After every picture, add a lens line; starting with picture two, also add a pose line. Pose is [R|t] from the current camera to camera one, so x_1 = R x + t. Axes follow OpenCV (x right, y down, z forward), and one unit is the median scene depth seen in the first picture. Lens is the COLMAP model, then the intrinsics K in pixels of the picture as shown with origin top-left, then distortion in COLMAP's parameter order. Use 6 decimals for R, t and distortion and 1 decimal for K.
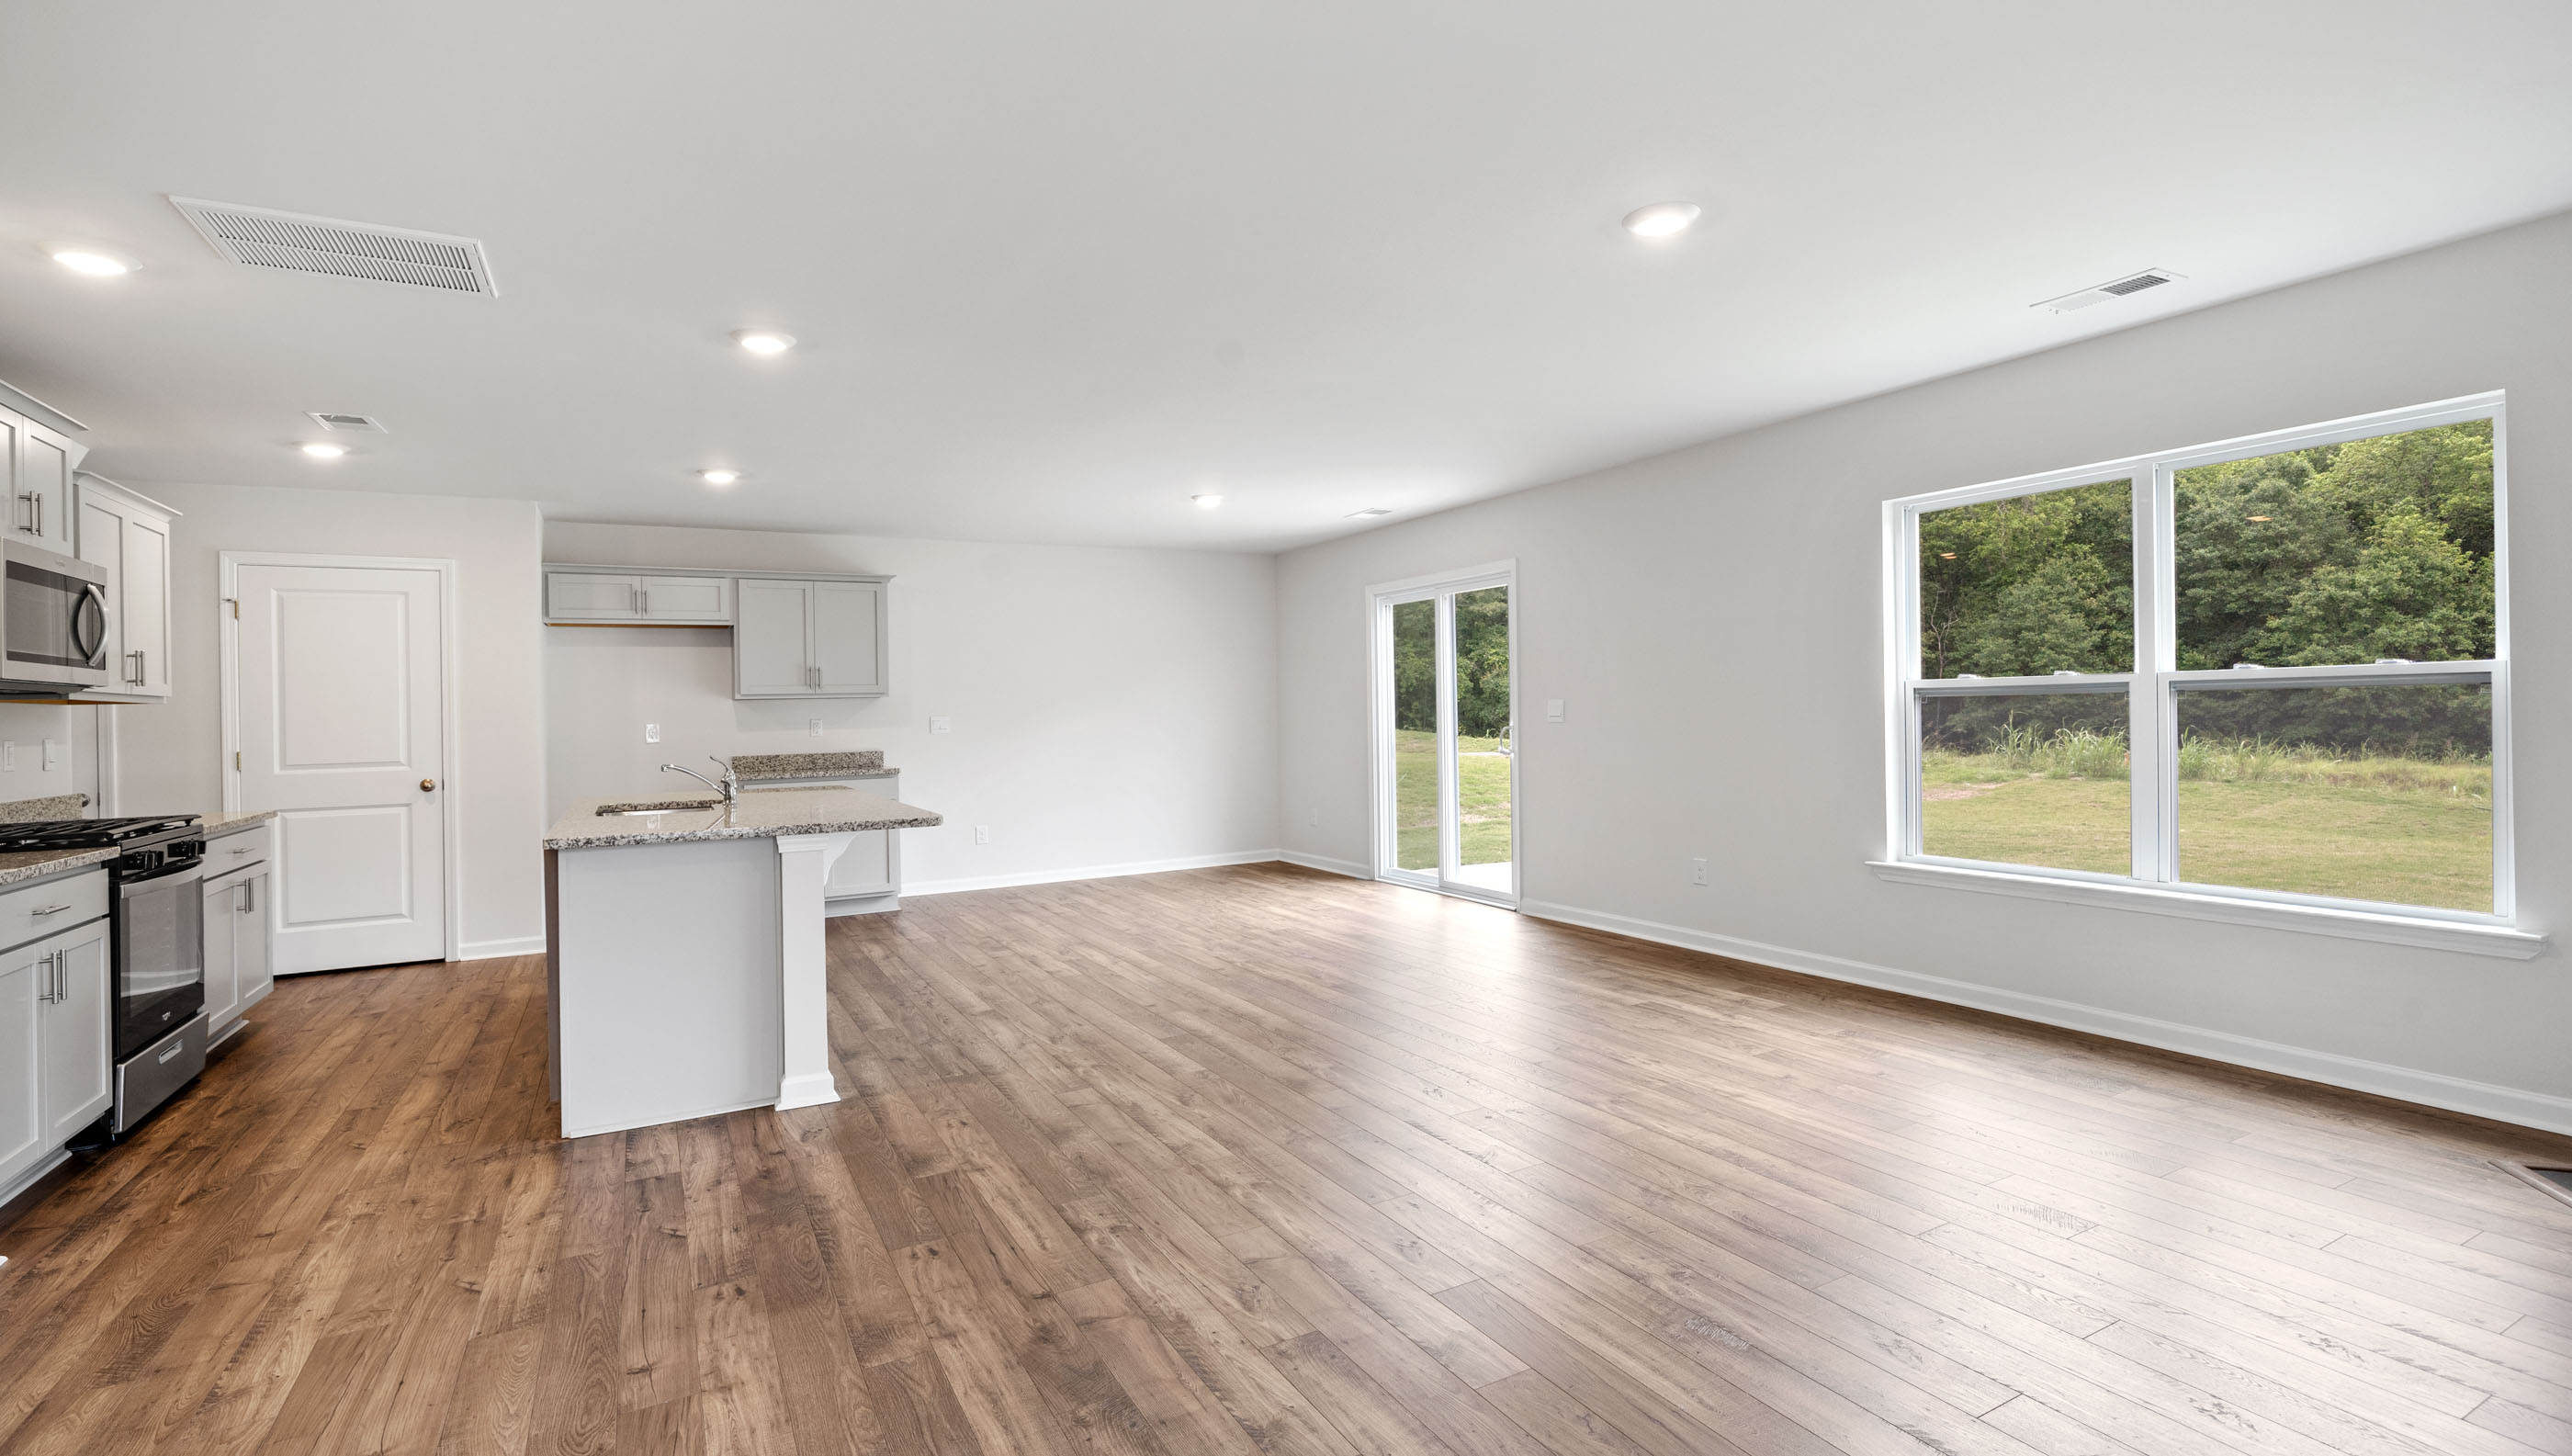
lens RADIAL K [[1188.8, 0, 1318.2], [0, 1188.8, 754.6], [0, 0, 1]] dist [0.001332, 0.000502]
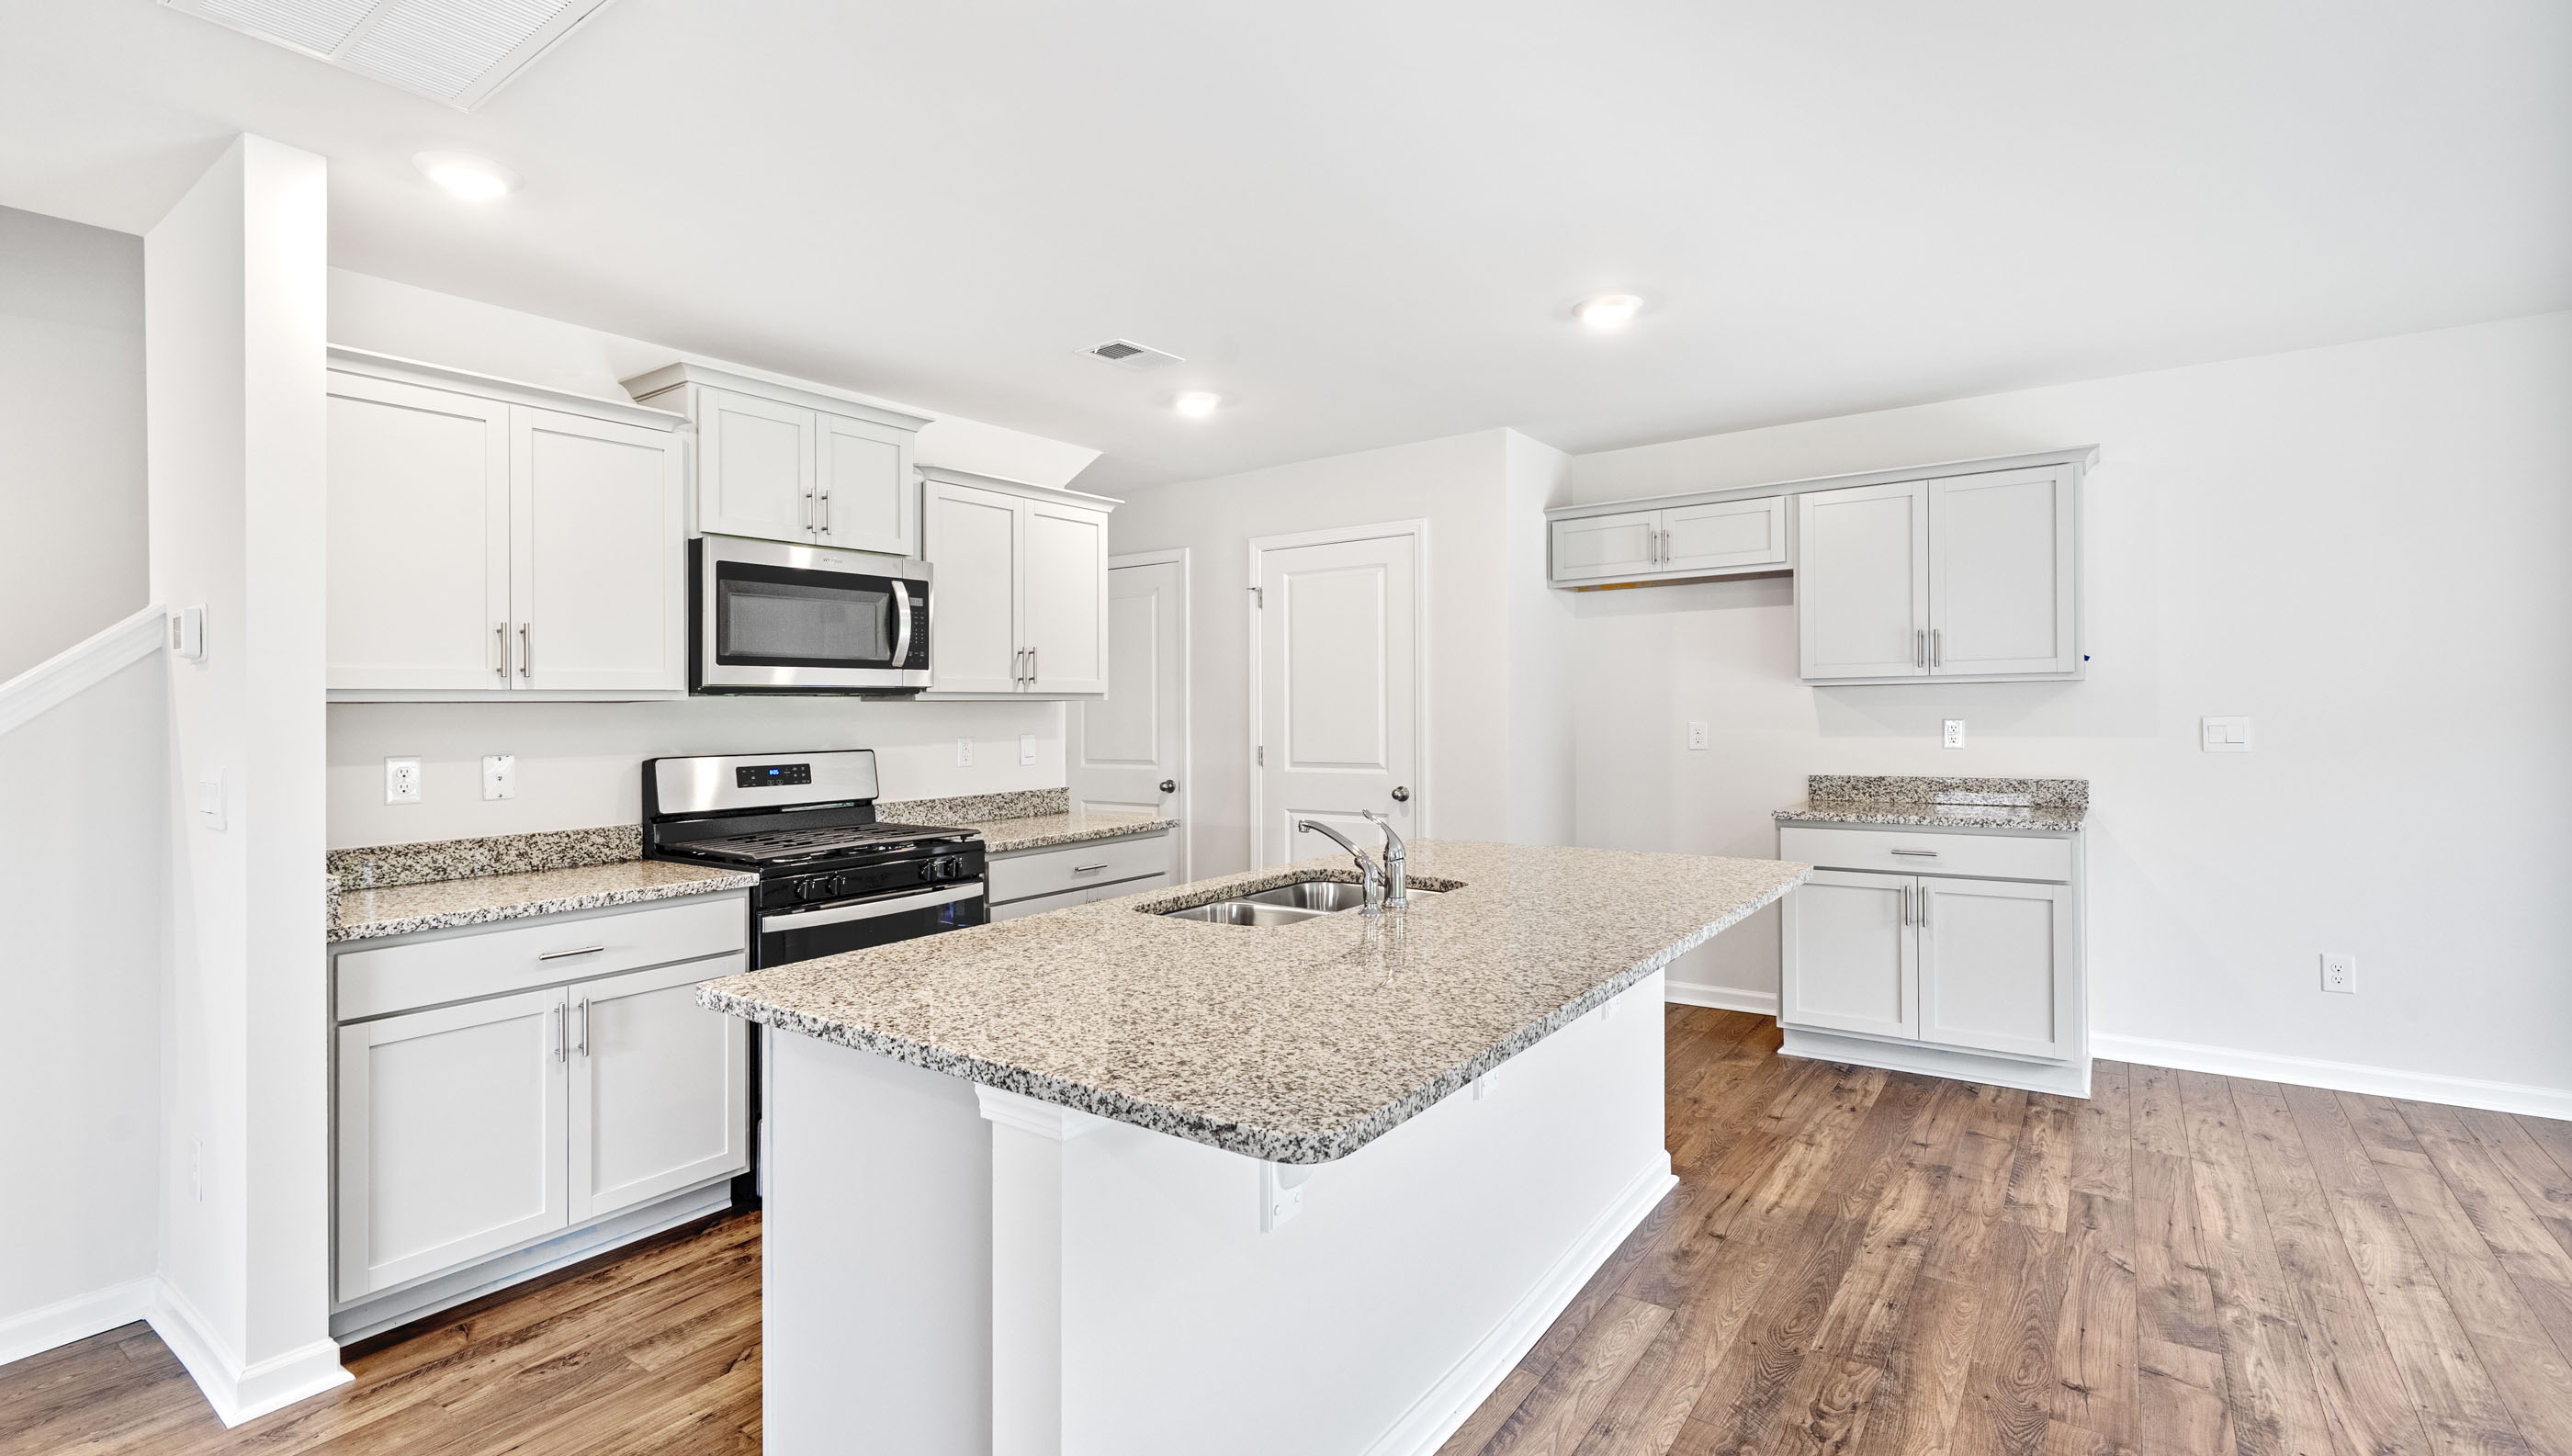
lens RADIAL K [[1187.1, 0, 1219.3], [0, 1187.1, 715.5], [0, 0, 1]] dist [0.003196, 0.000879]
pose [[0.397589, 0.020059, -0.917345, -0.032035], [-0.029610, 0.999521, 0.009022, -0.025061], [0.917086, 0.023575, 0.397992, 0.422893]]
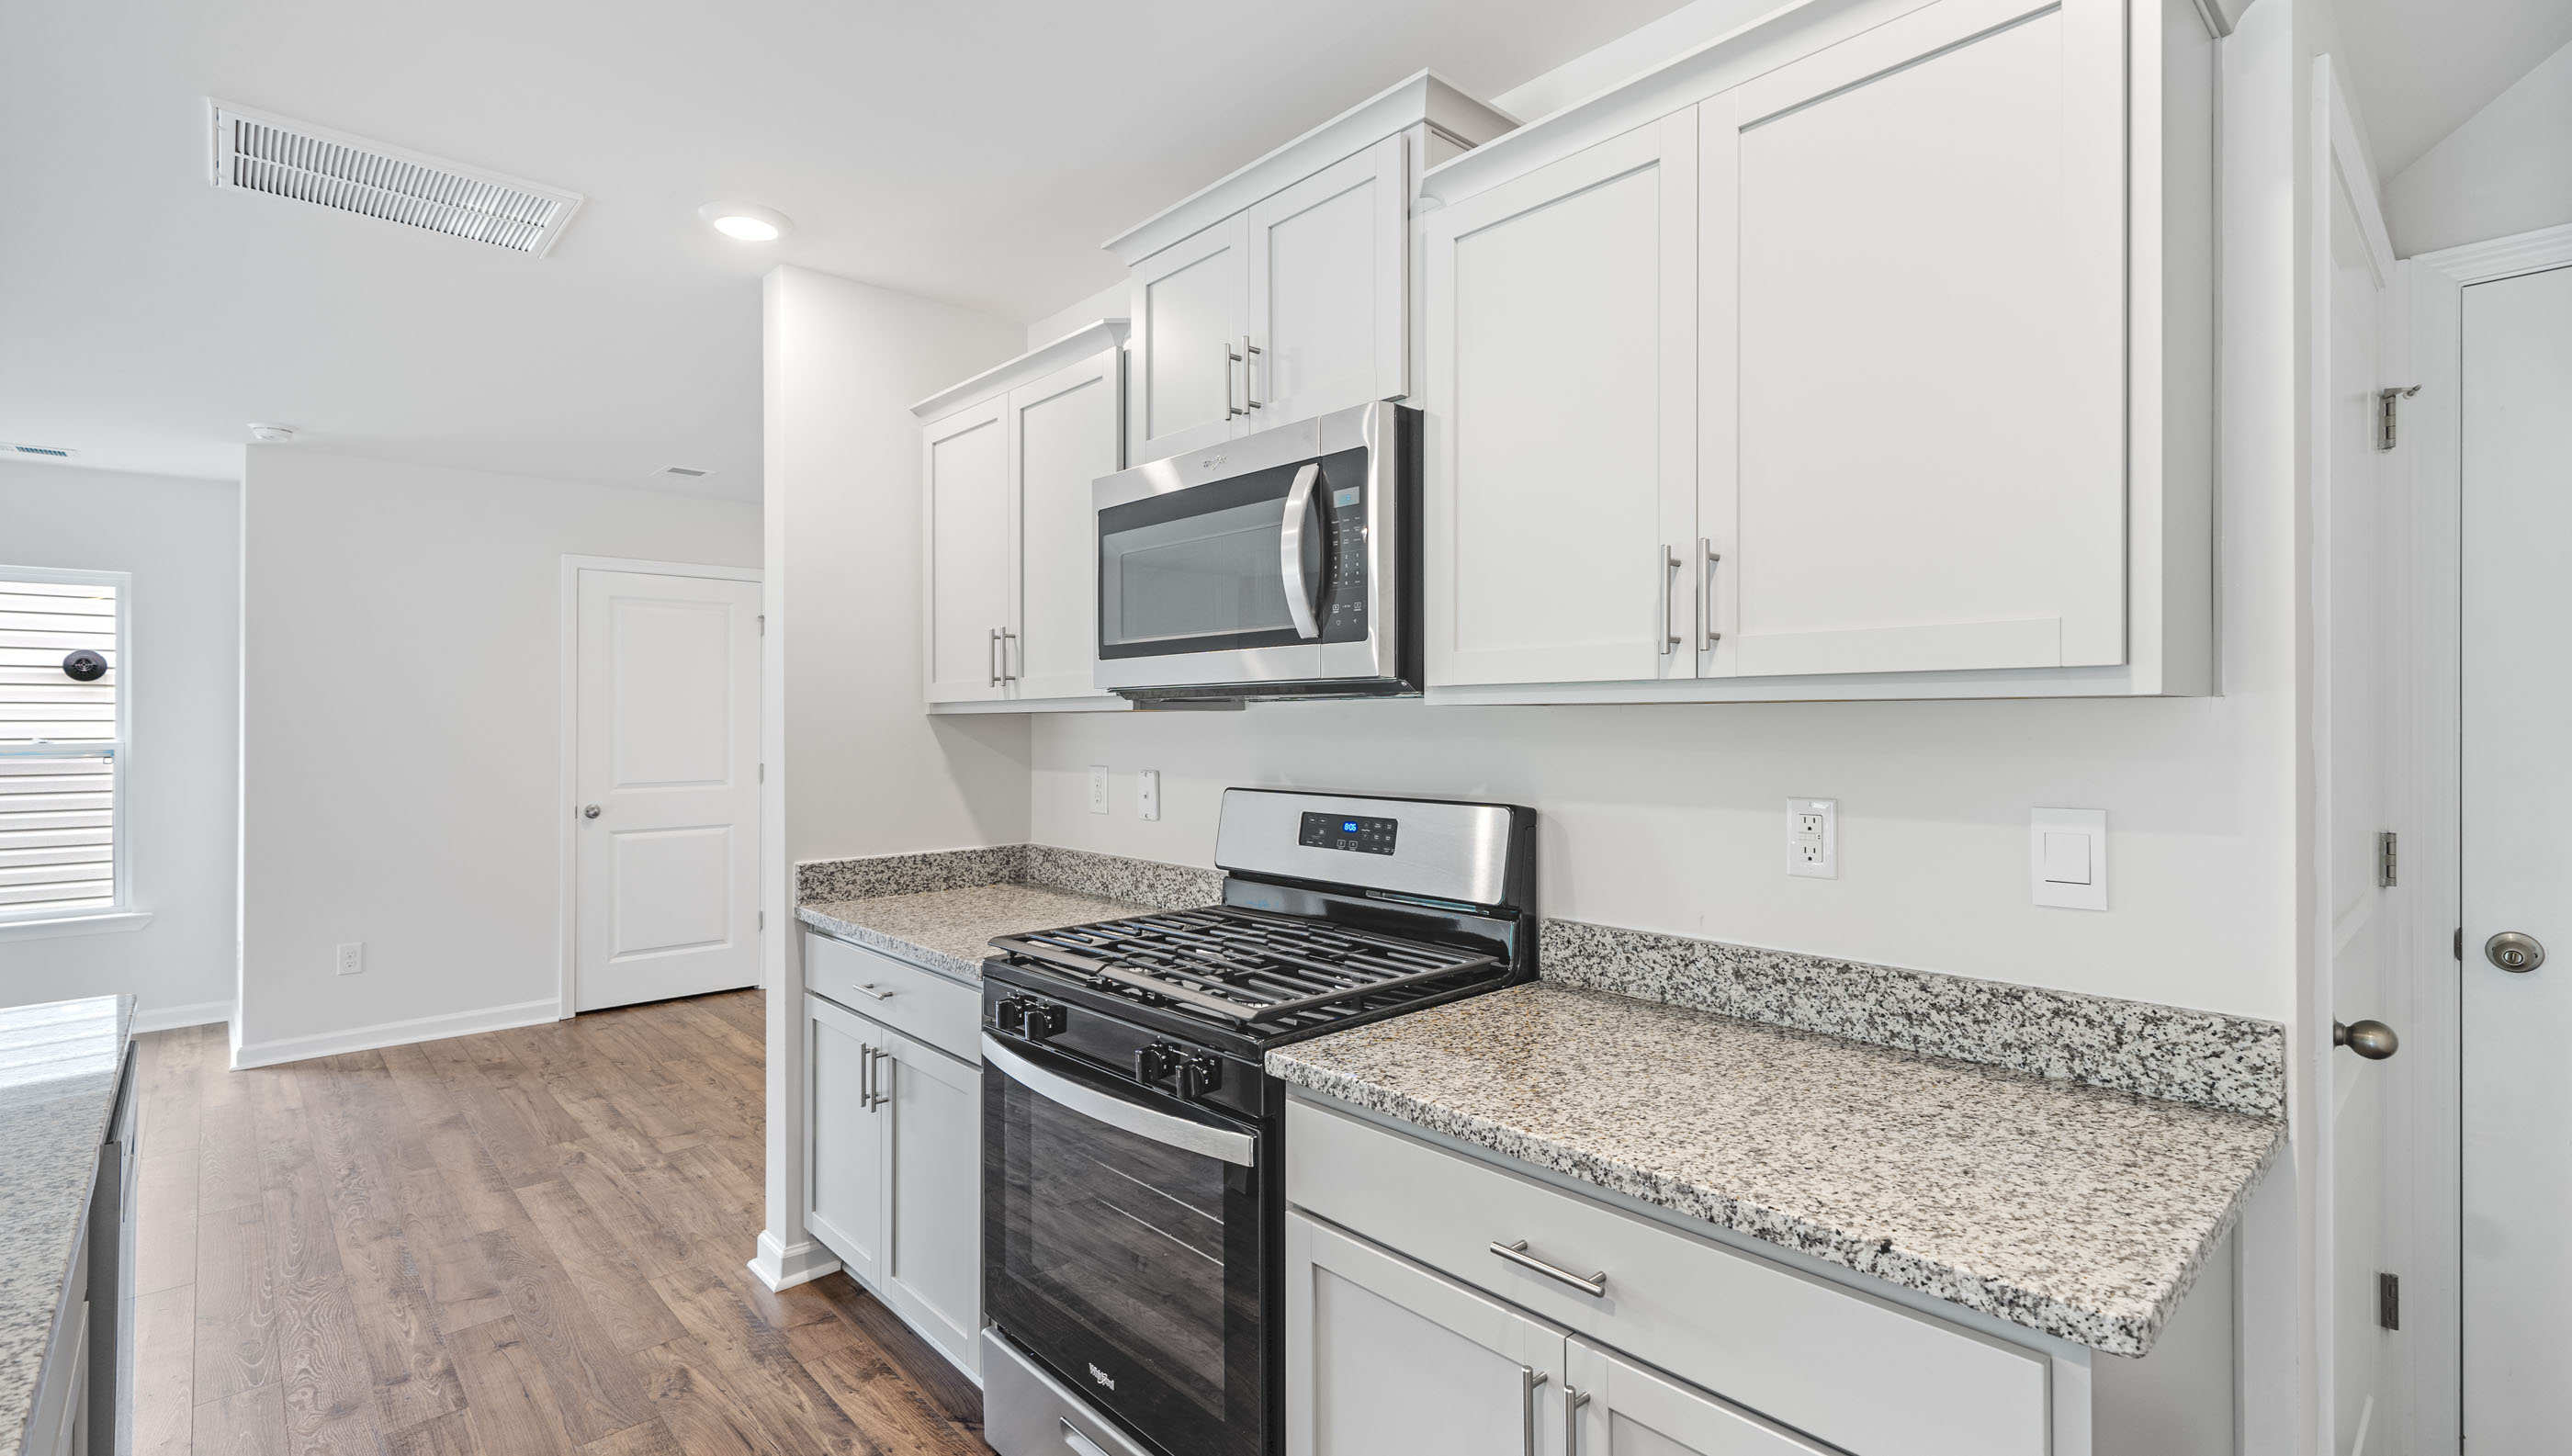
lens RADIAL K [[1181.6, 0, 1324.6], [0, 1181.6, 704.2], [0, 0, 1]] dist [0.002026, -0.000531]
pose [[-0.970834, 0.027282, -0.238196, -0.459483], [0.020694, 0.999332, 0.030116, -0.030415], [0.238859, 0.024308, -0.970750, 0.714799]]
